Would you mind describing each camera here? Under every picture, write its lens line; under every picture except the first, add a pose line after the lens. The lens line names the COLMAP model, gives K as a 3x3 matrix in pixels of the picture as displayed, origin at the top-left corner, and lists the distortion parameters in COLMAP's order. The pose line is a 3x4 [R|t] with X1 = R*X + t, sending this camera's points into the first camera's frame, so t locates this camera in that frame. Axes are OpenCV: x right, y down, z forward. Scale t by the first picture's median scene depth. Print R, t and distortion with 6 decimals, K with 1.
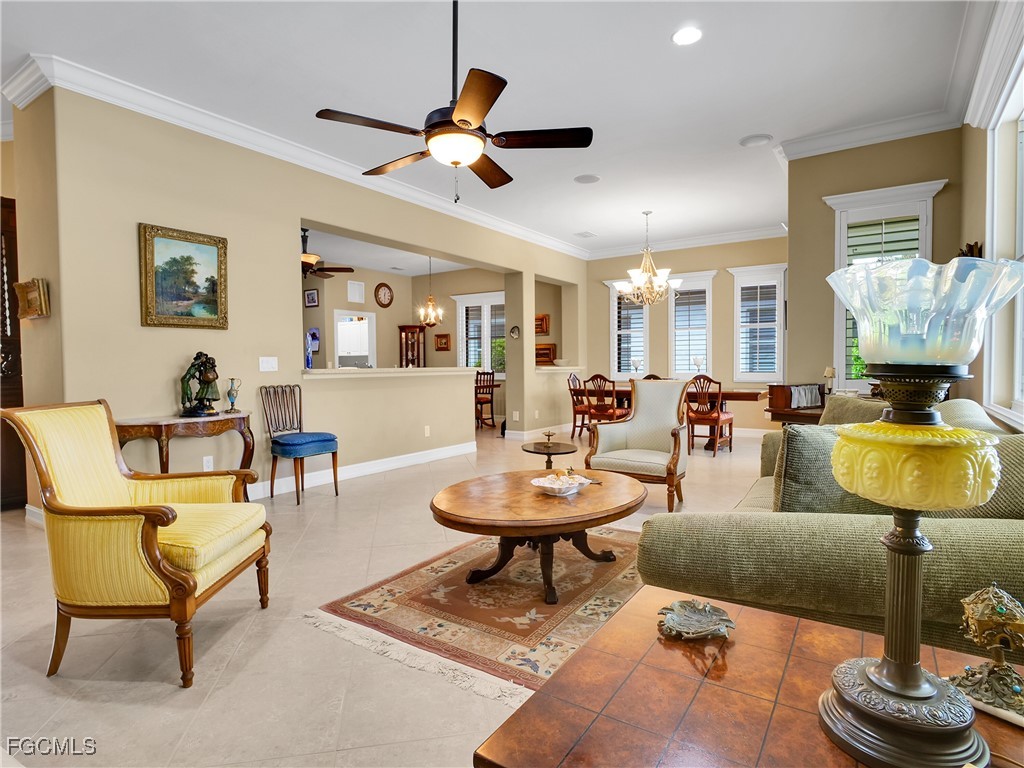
lens RADIAL K [[560.6, 0, 513.2], [0, 560.6, 383.7], [0, 0, 1]] dist [-0.017352, 0.004723]
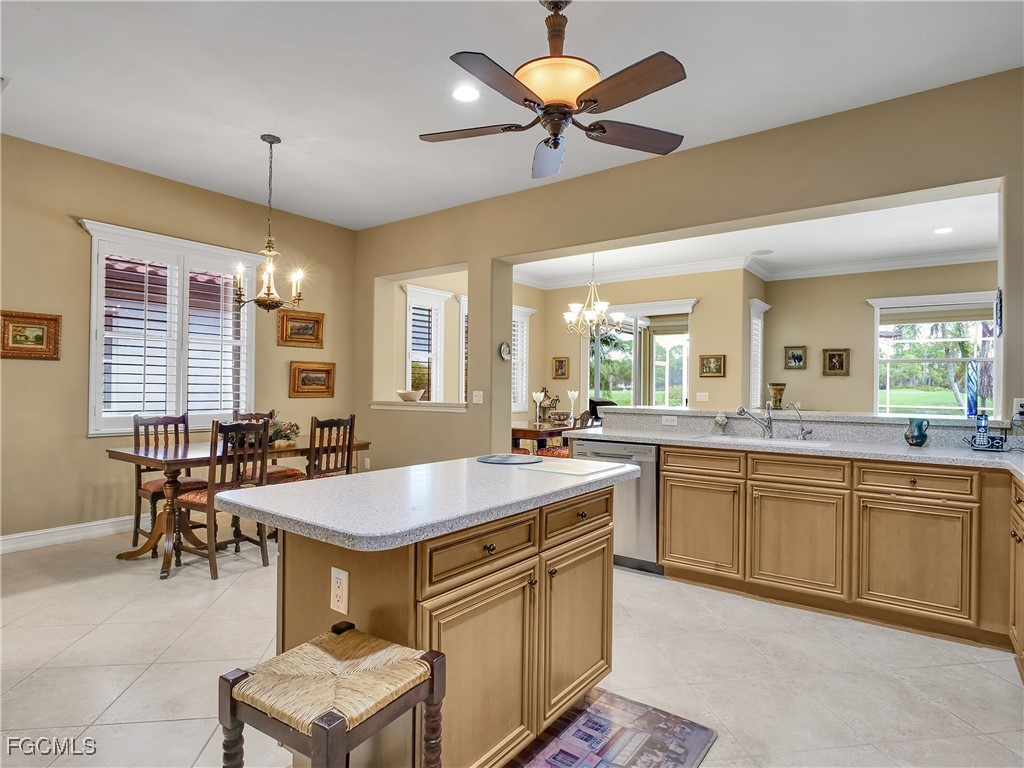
lens RADIAL K [[560.6, 0, 513.5], [0, 560.6, 384.4], [0, 0, 1]] dist [-0.017352, 0.004723]
pose [[0.044441, 0.010791, 0.998954, -0.462146], [0.024098, 0.999639, -0.011870, -0.037759], [-0.998721, 0.024600, 0.044165, 0.782386]]
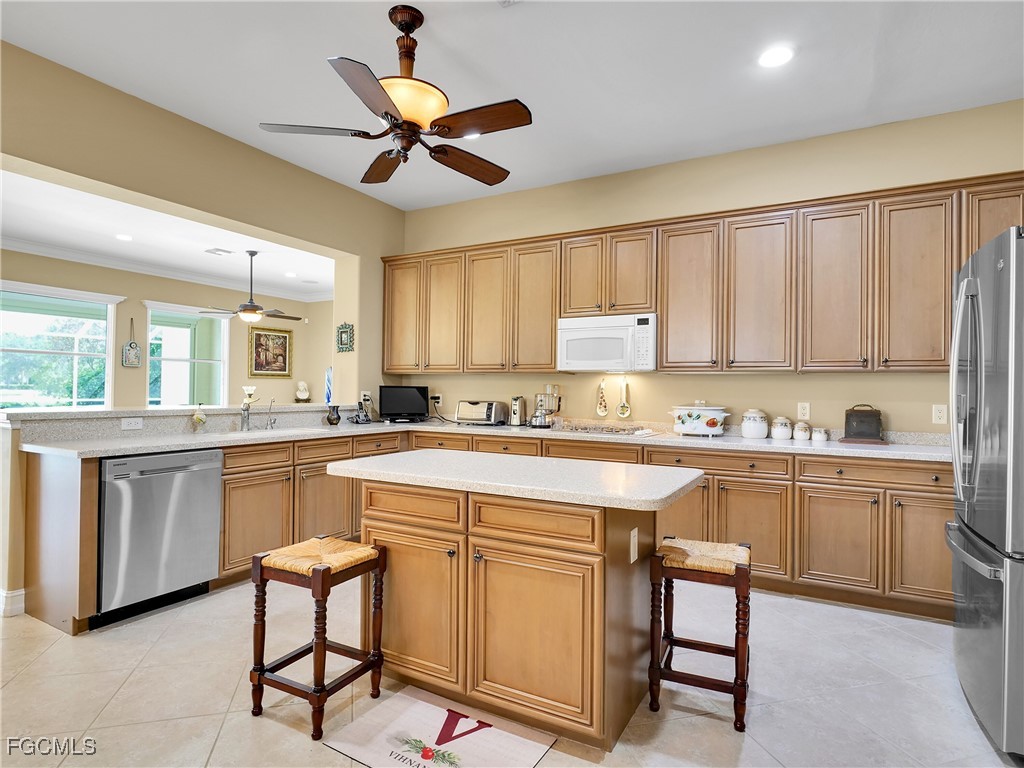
lens RADIAL K [[560.6, 0, 517.3], [0, 560.6, 383.0], [0, 0, 1]] dist [-0.017352, 0.004723]
pose [[-0.996015, -0.005833, -0.088999, -0.266873], [-0.007951, 0.999693, 0.023465, -0.046479], [0.088835, 0.024079, -0.995755, 1.015330]]
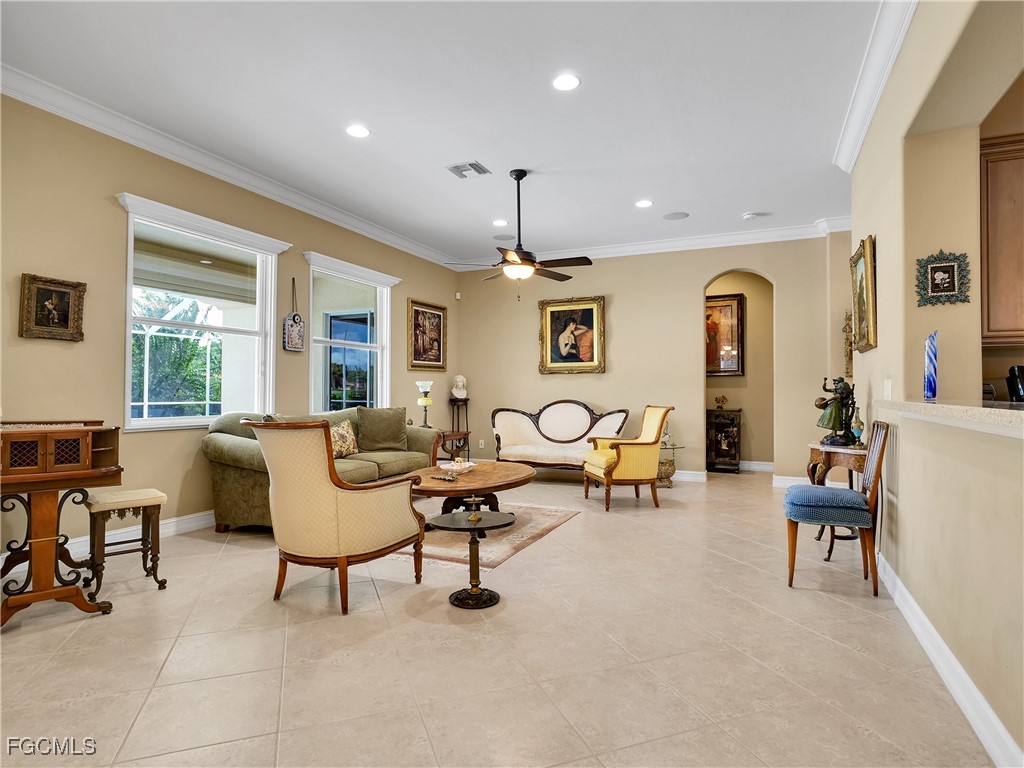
lens RADIAL K [[560.6, 0, 513.9], [0, 560.6, 383.6], [0, 0, 1]] dist [-0.017352, 0.004723]
pose [[-0.985345, 0.001432, -0.170569, 0.062493], [-0.002480, 0.999739, 0.022717, -0.030241], [0.170557, 0.022807, -0.985084, 0.757631]]
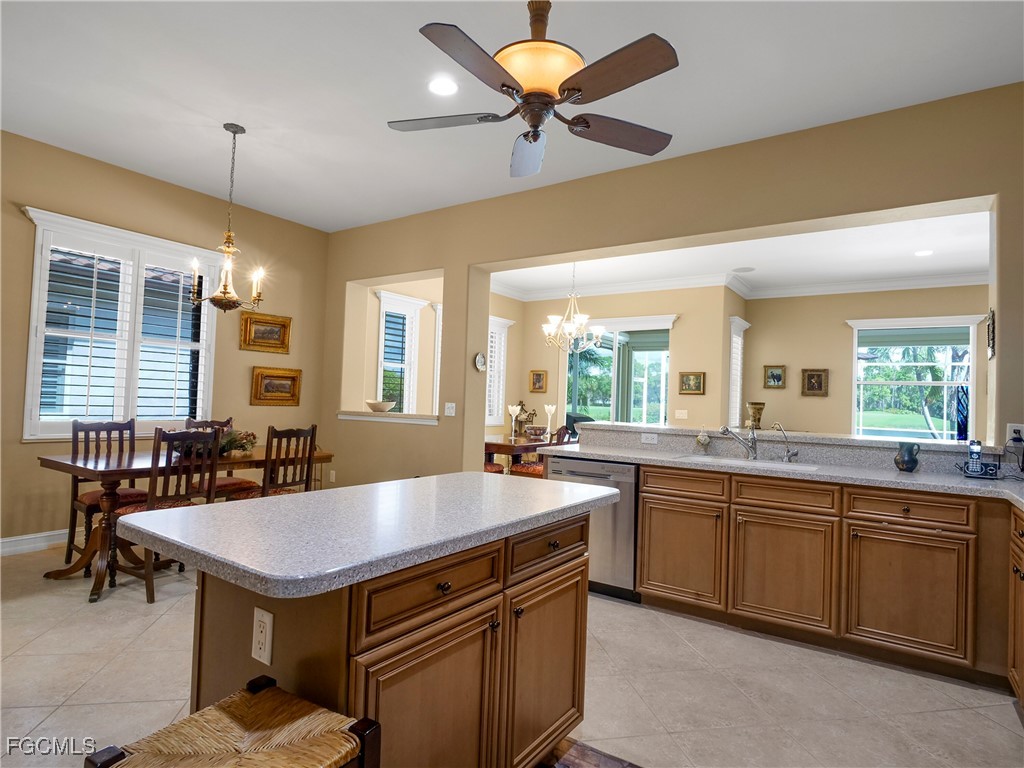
lens RADIAL K [[560.6, 0, 513.5], [0, 560.6, 384.3], [0, 0, 1]] dist [-0.017352, 0.004723]
pose [[0.005619, 0.035097, 0.999368, -0.442036], [0.000059, 0.999384, -0.035097, -0.037533], [-0.999984, 0.000256, 0.005614, 0.779996]]
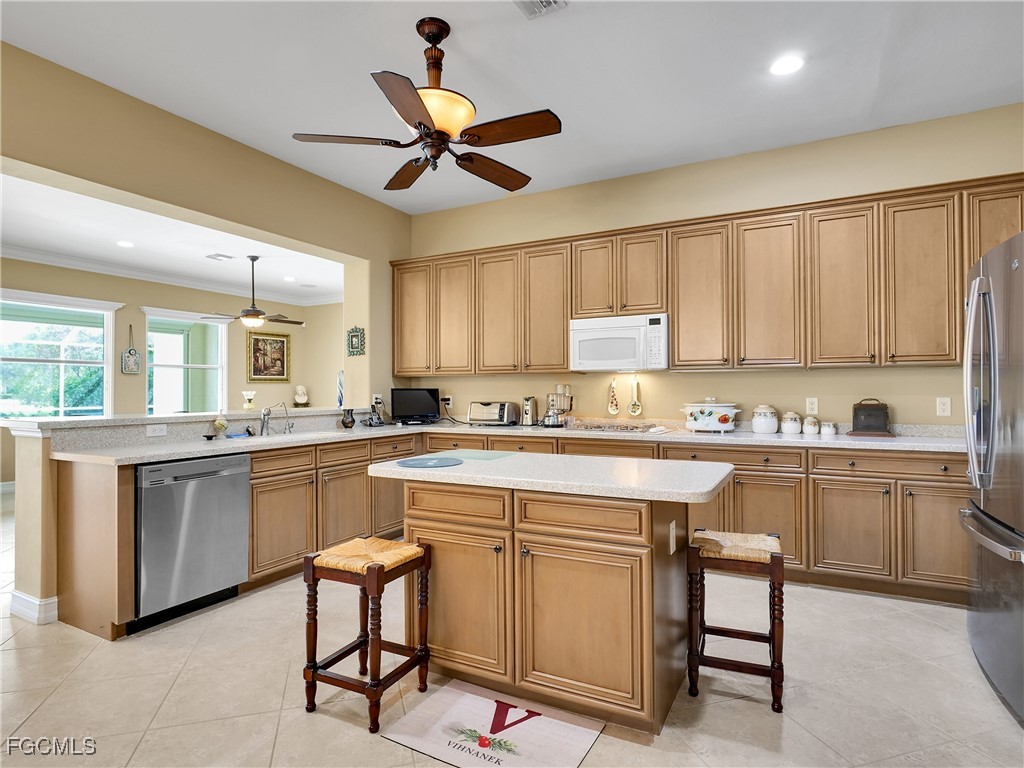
lens RADIAL K [[560.6, 0, 517.2], [0, 560.6, 382.9], [0, 0, 1]] dist [-0.017352, 0.004723]
pose [[-0.993768, 0.010929, -0.110936, -0.247835], [0.008458, 0.999706, 0.022724, -0.046894], [0.111151, 0.021644, -0.993568, 1.020381]]
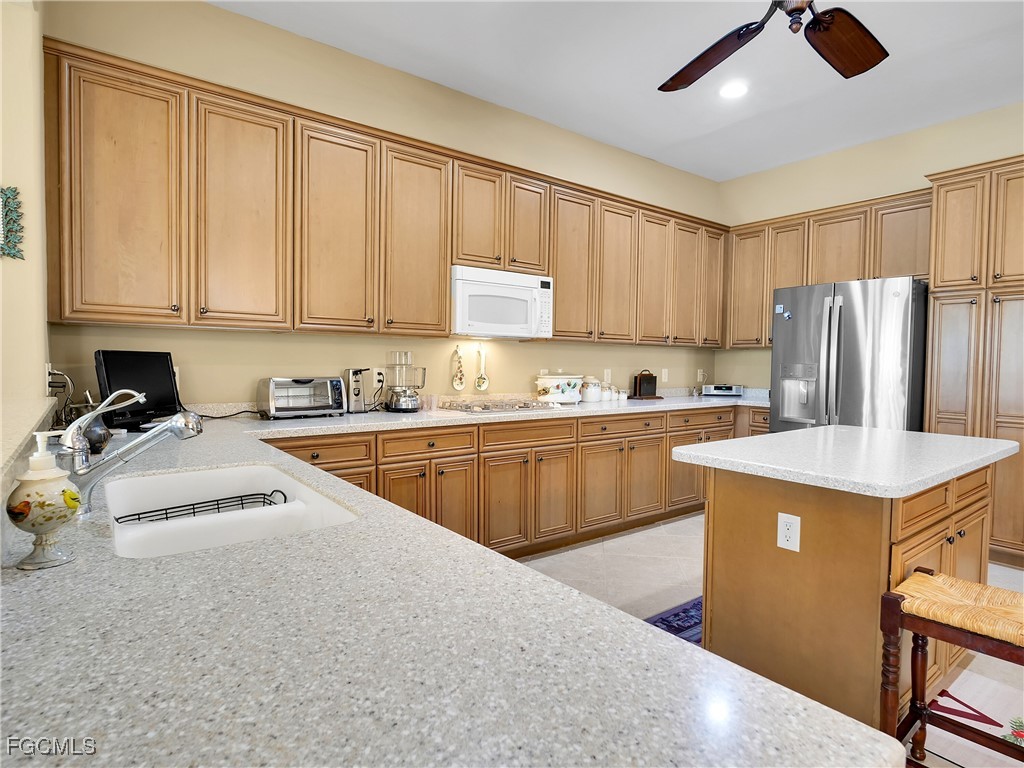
lens RADIAL K [[560.6, 0, 522.6], [0, 560.6, 380.9], [0, 0, 1]] dist [-0.017352, 0.004723]
pose [[-0.306751, 0.045935, -0.950681, -0.057578], [-0.053578, 0.996418, 0.065433, -0.042776], [0.950281, 0.071008, -0.303191, 0.754088]]
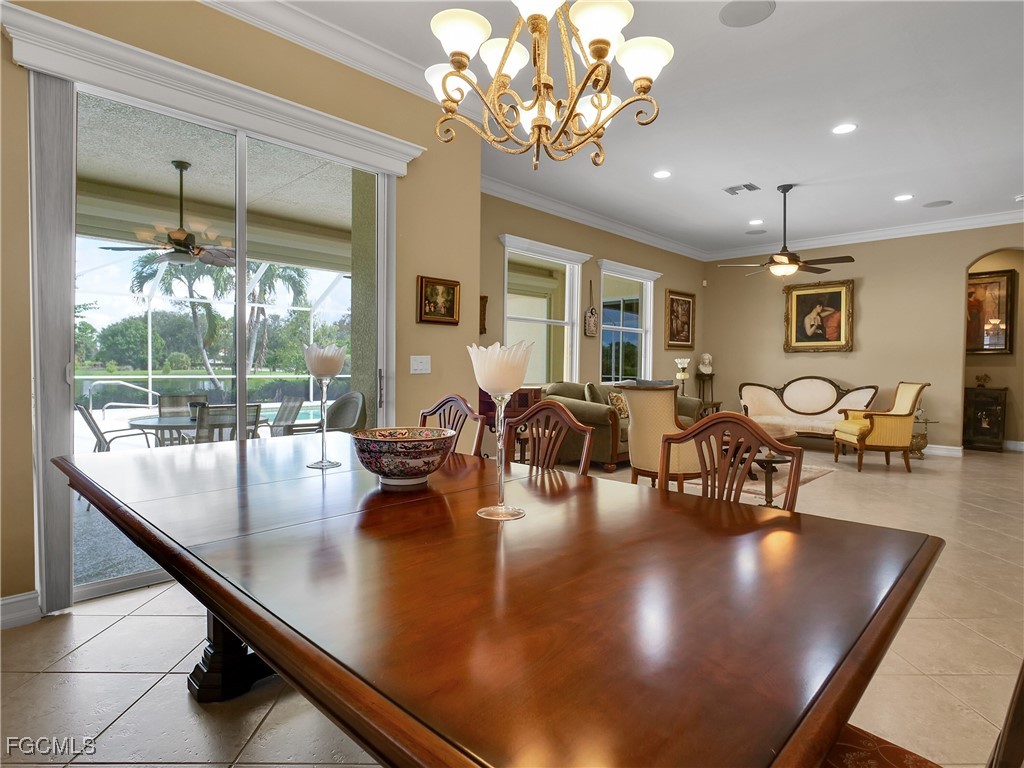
lens RADIAL K [[560.6, 0, 512.9], [0, 560.6, 383.3], [0, 0, 1]] dist [-0.017352, 0.004723]
pose [[-0.984015, -0.008978, 0.177859, 0.140005], [0.002744, 0.997845, 0.065552, -0.035194], [-0.178064, 0.064992, -0.981870, 0.895000]]
